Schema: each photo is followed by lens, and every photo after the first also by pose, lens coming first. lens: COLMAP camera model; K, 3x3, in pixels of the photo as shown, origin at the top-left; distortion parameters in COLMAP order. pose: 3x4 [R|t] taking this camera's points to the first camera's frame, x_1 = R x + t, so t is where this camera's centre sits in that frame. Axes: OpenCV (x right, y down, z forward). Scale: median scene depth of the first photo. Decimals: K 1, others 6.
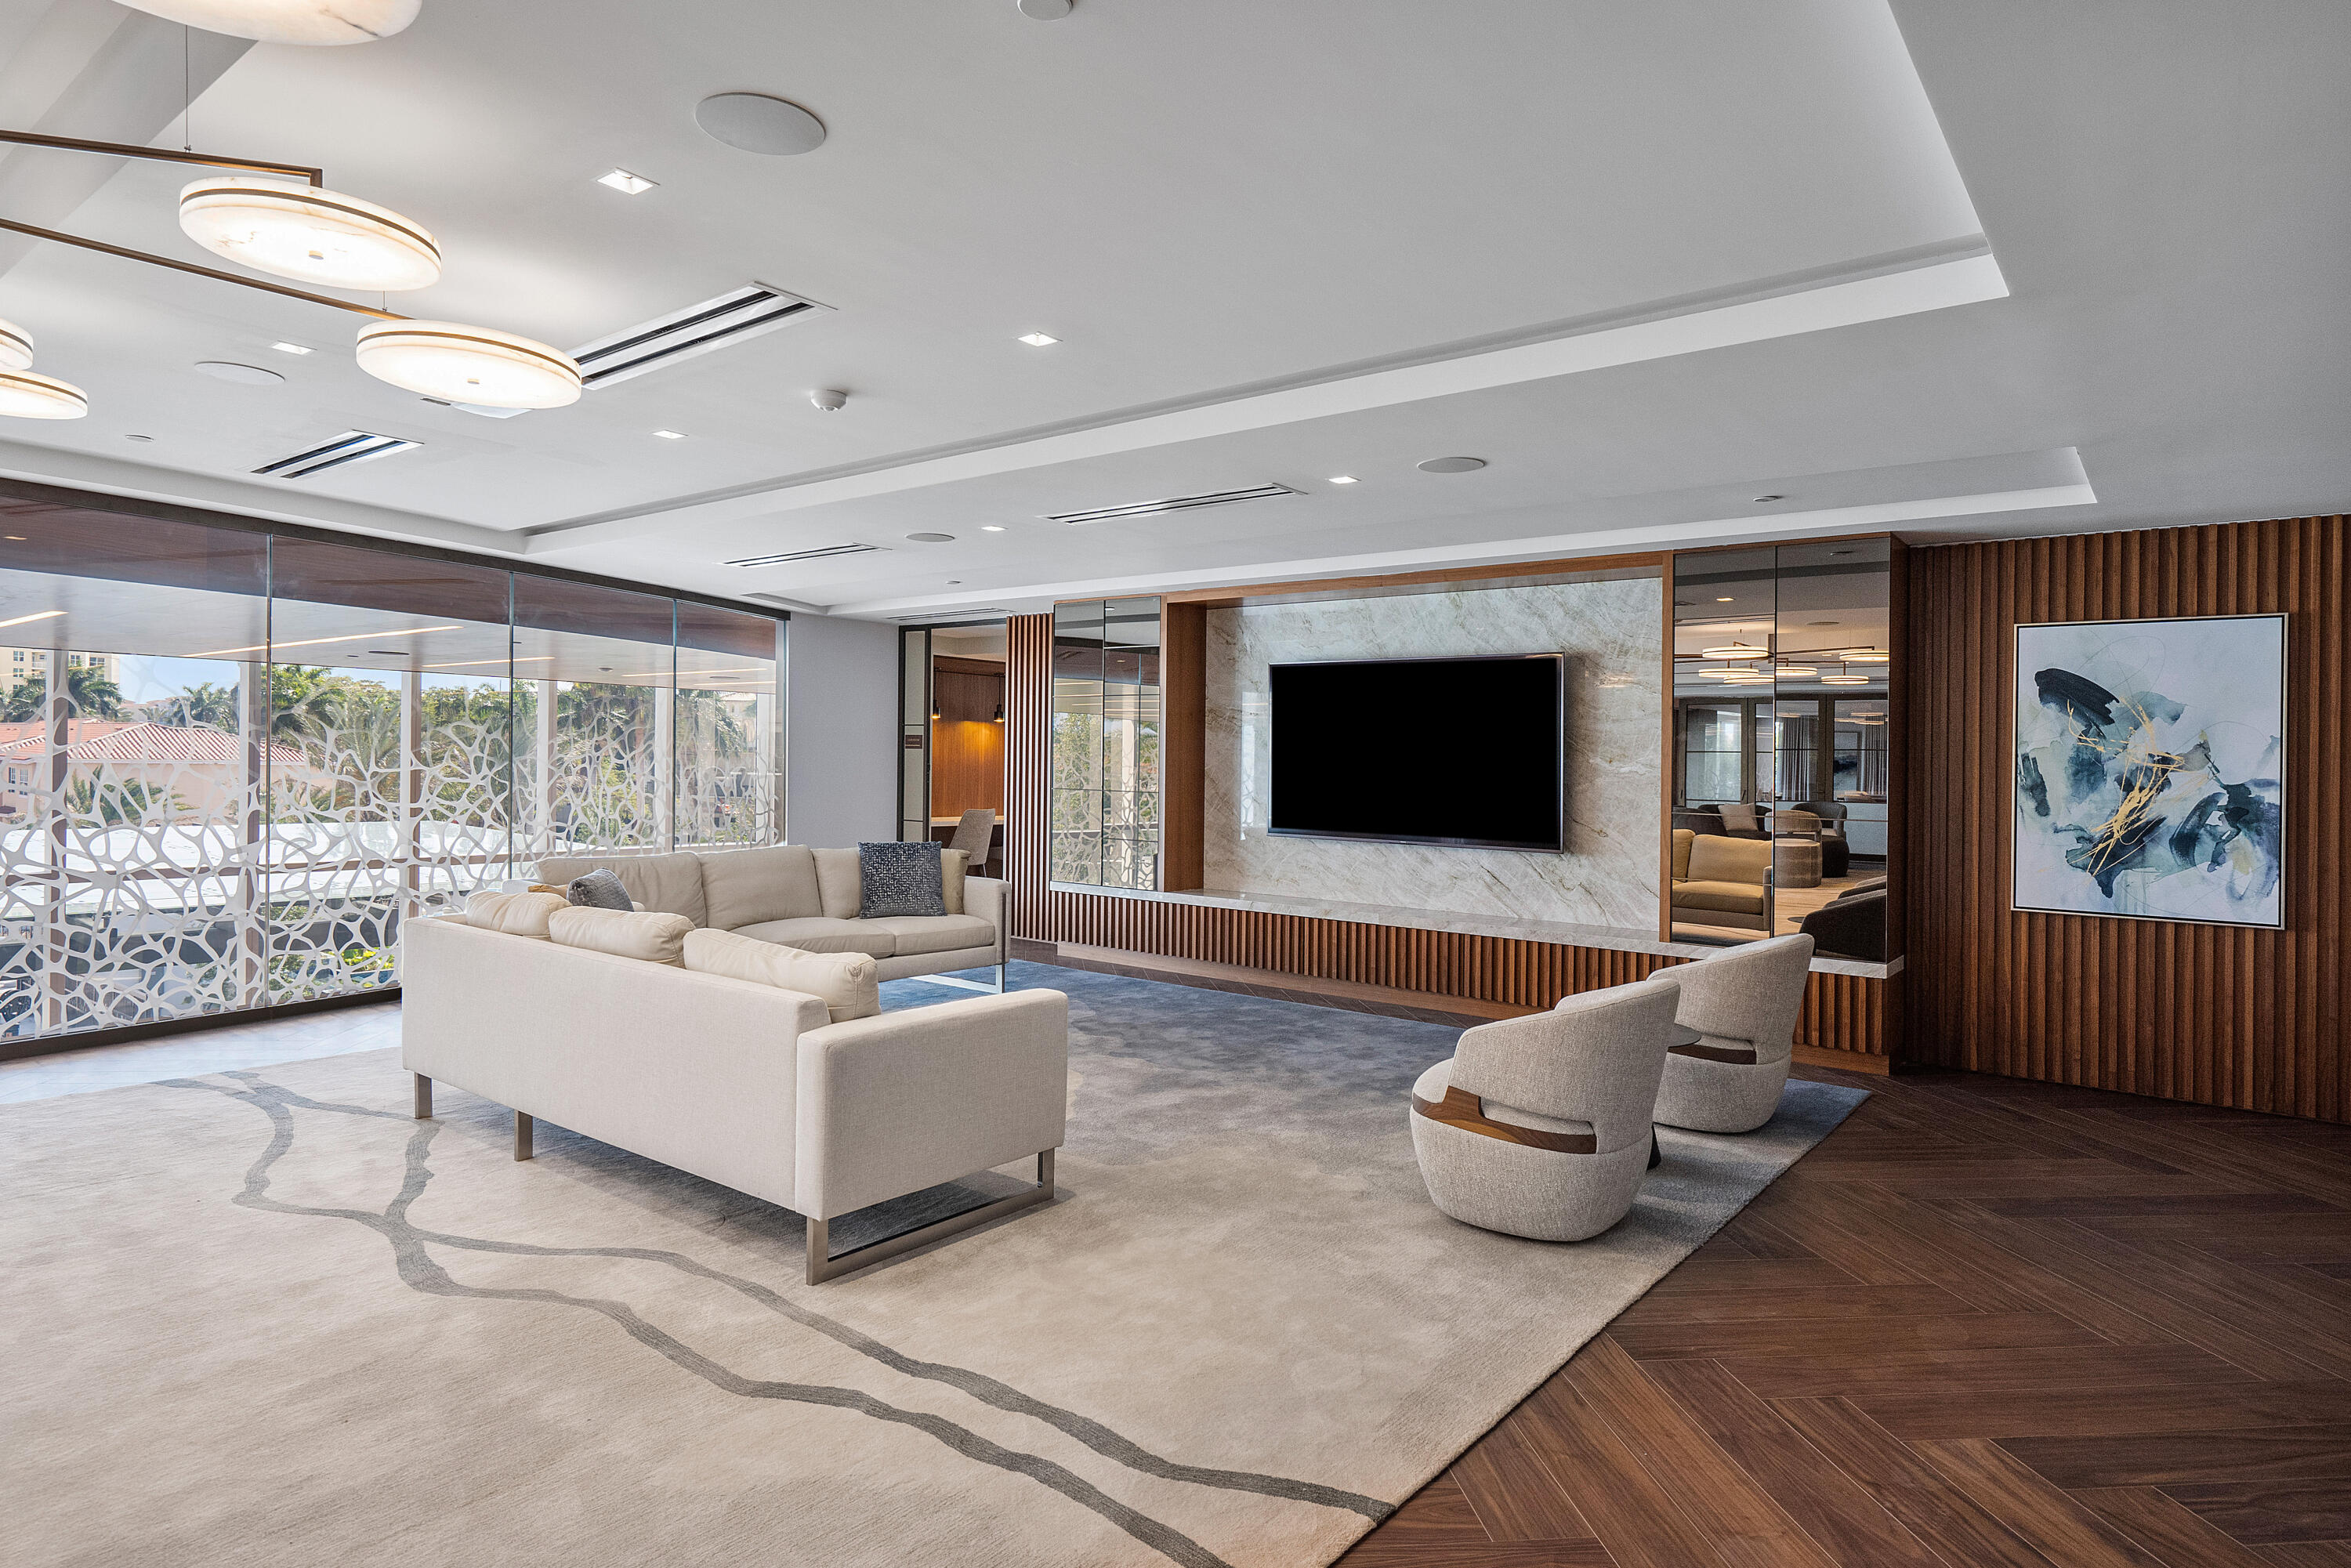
lens RADIAL K [[1306.6, 0, 1176.4], [0, 1306.6, 778.0], [0, 0, 1]] dist [-0.005113, -0.000710]
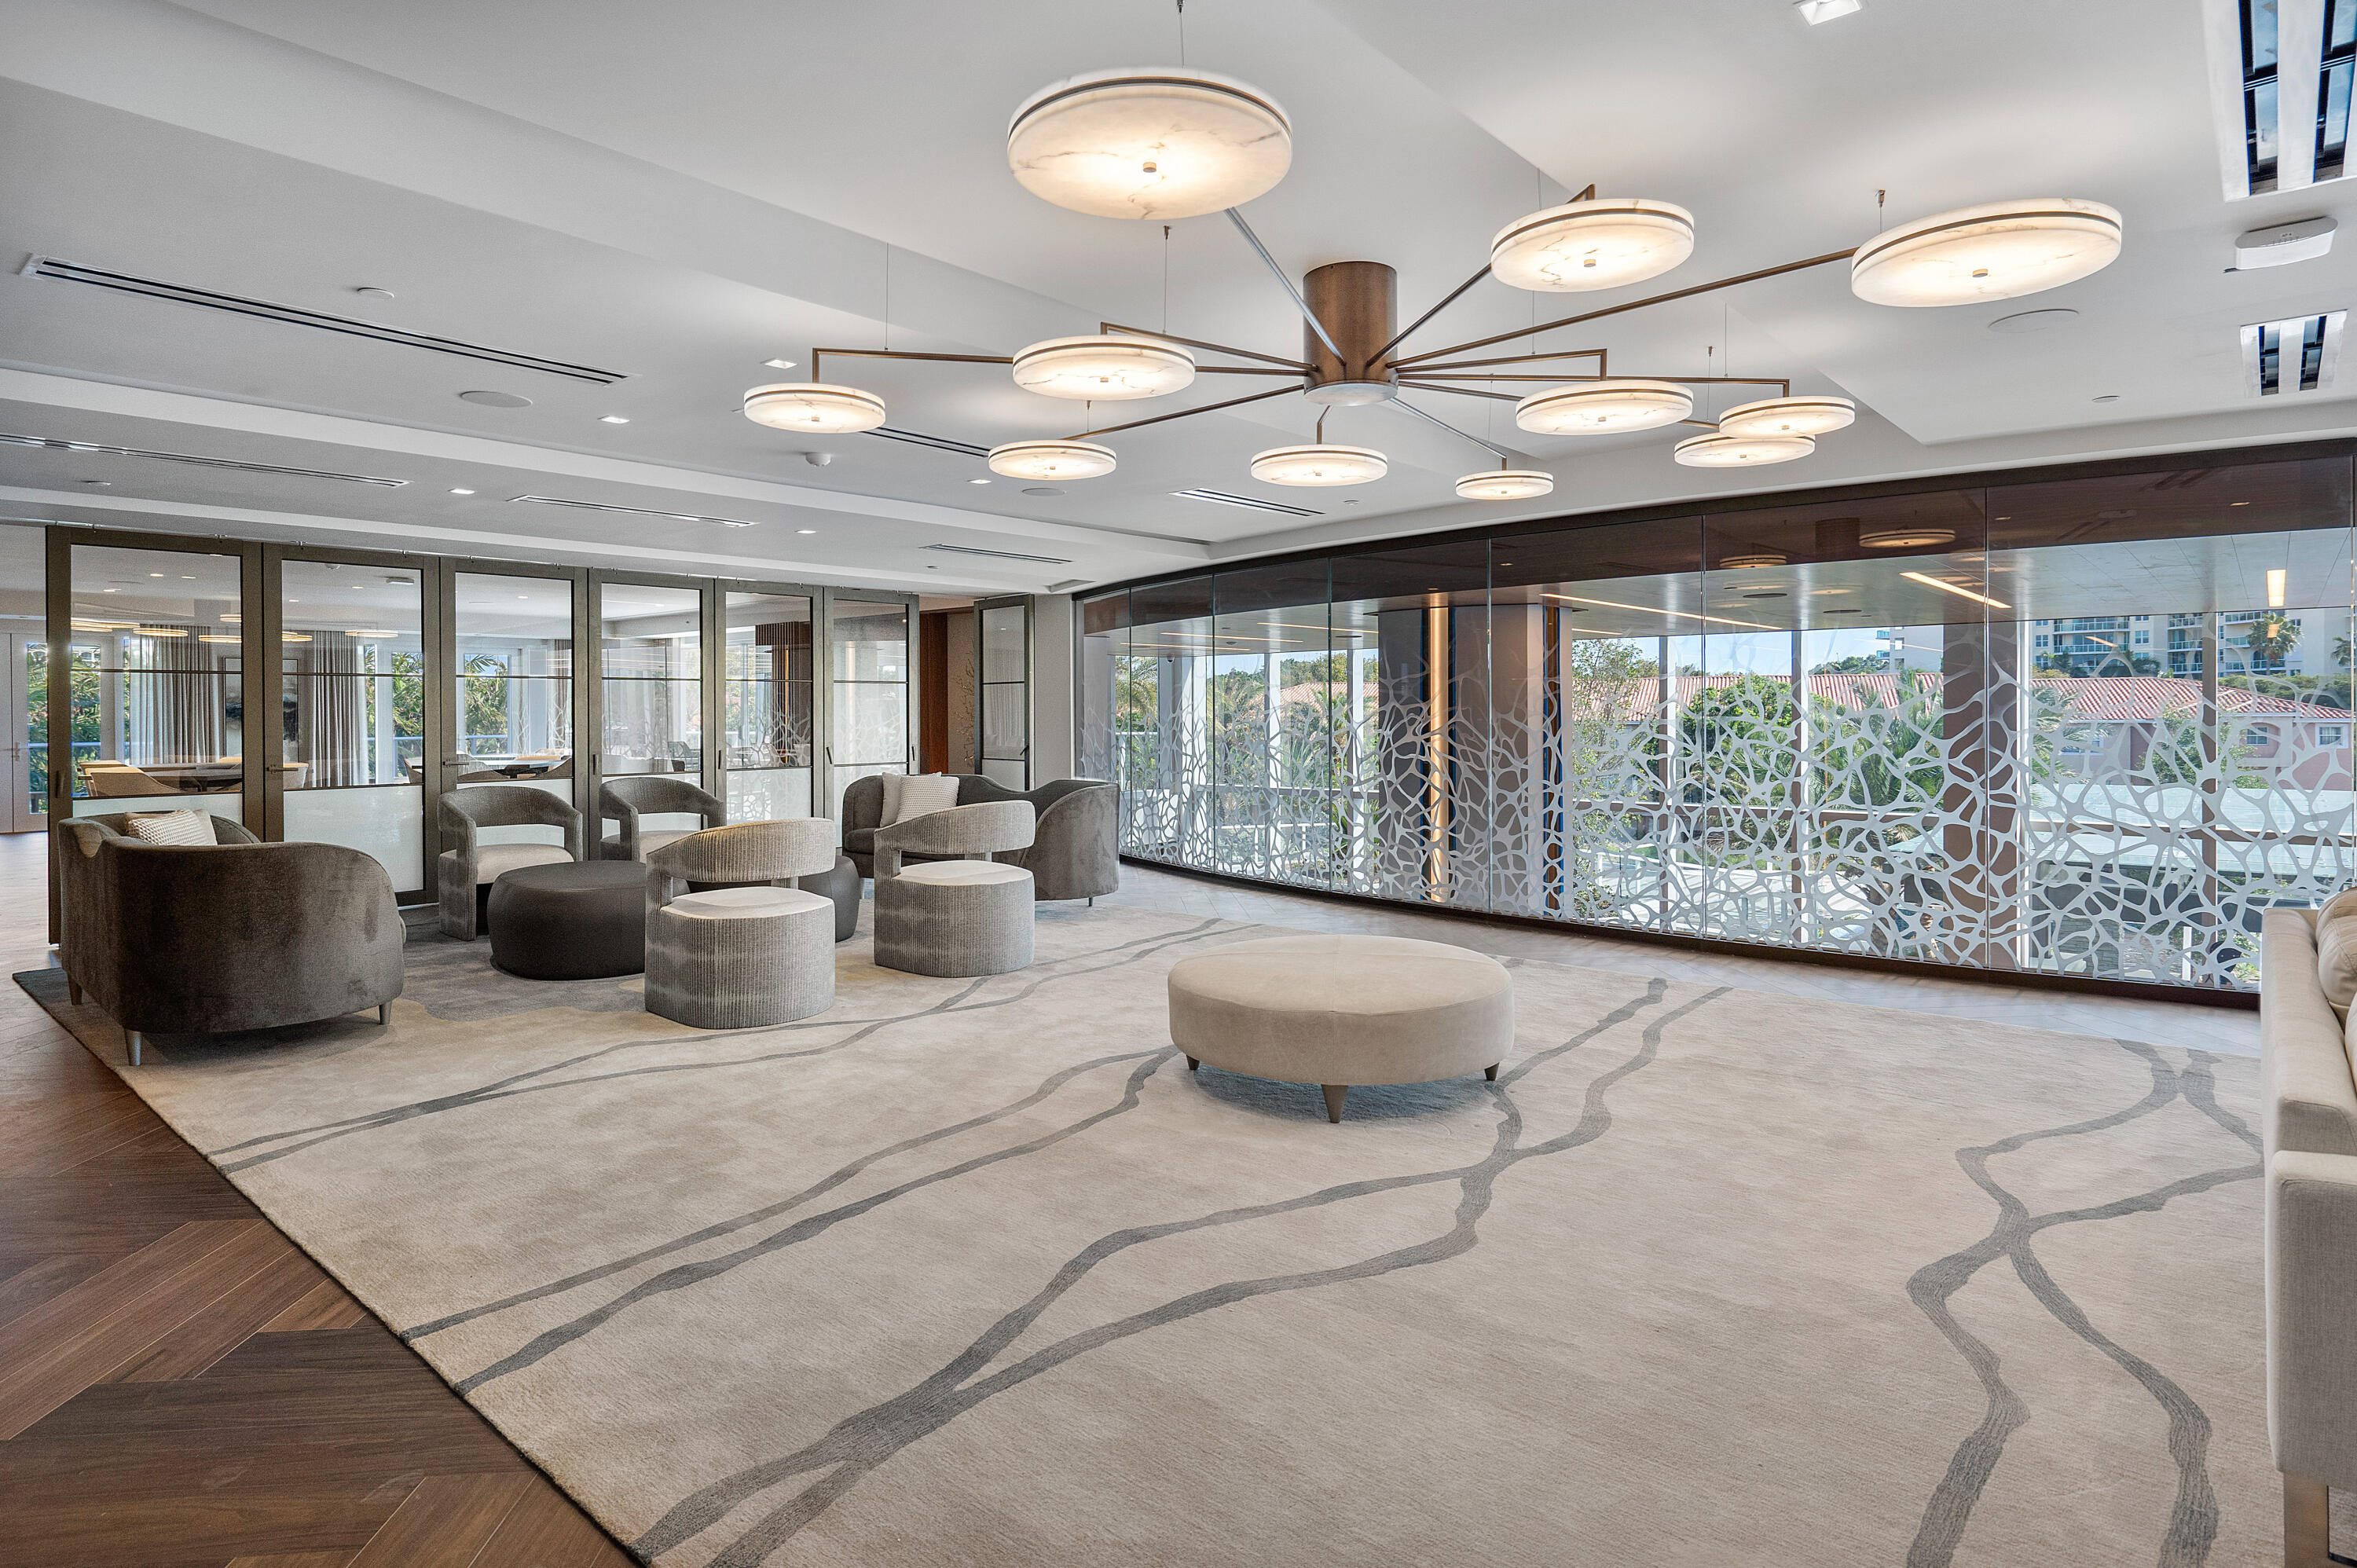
lens RADIAL K [[1247.3, 0, 1198.5], [0, 1247.3, 717.1], [0, 0, 1]] dist [0.006193, 0.000819]
pose [[-0.042733, -0.013933, -0.998989, 0.263714], [-0.002347, 0.999901, -0.013845, 0.000788], [0.999084, 0.001753, -0.042761, 0.416356]]
